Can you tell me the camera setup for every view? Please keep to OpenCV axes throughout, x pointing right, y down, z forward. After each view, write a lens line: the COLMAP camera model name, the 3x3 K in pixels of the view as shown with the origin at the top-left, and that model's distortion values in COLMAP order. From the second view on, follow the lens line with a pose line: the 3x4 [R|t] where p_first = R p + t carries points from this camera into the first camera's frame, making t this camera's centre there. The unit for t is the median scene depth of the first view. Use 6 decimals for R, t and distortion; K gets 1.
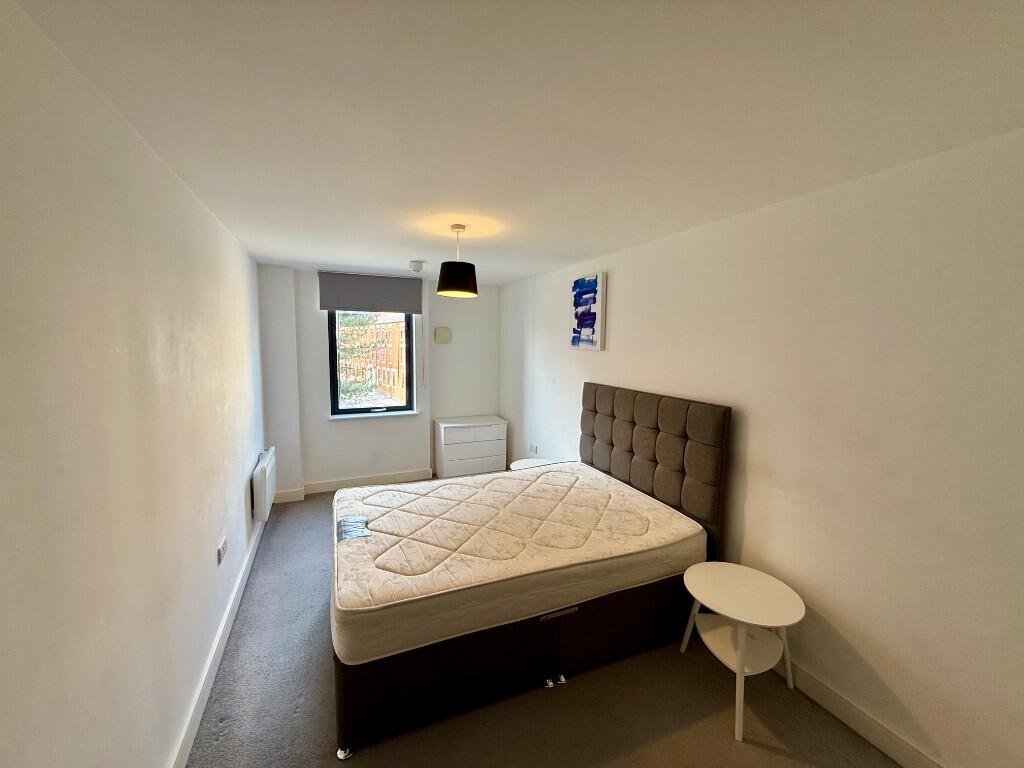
lens RADIAL K [[405.7, 0, 512.0], [0, 405.7, 384.0], [0, 0, 1]] dist [0.000428, 0.000041]
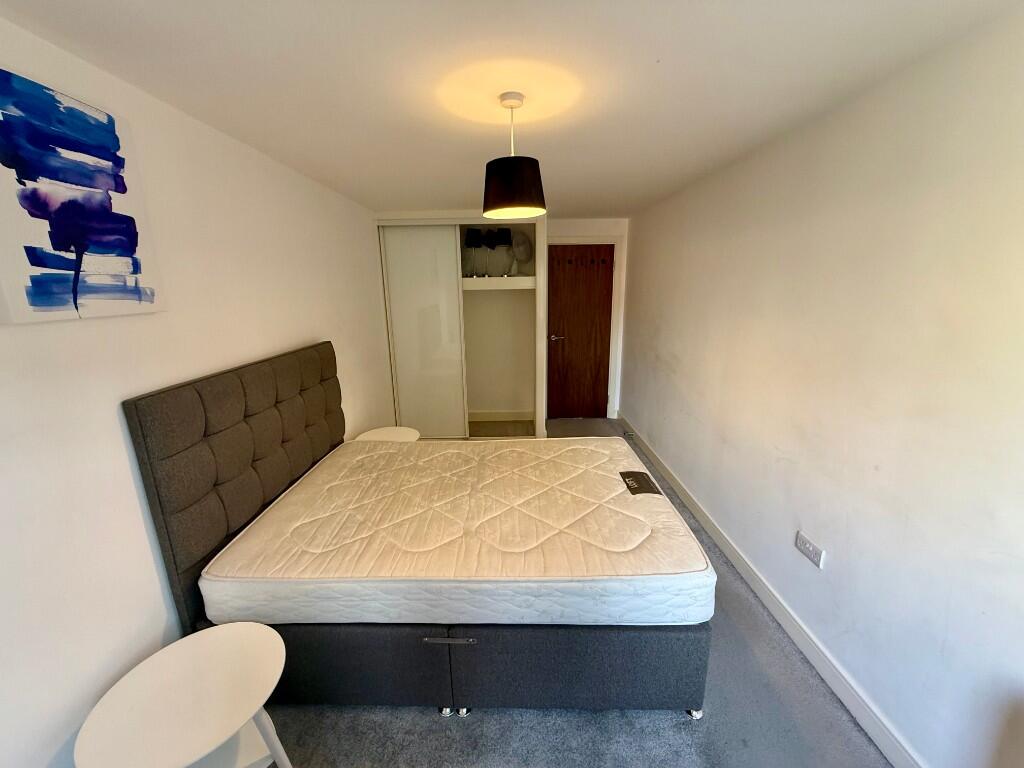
lens RADIAL K [[405.7, 0, 512.0], [0, 405.7, 384.0], [0, 0, 1]] dist [0.000428, 0.000041]
pose [[-0.908453, -0.100886, 0.405629, -0.294753], [0.045266, 0.940983, 0.335413, -0.129553], [-0.415529, 0.323068, -0.850272, 1.154989]]
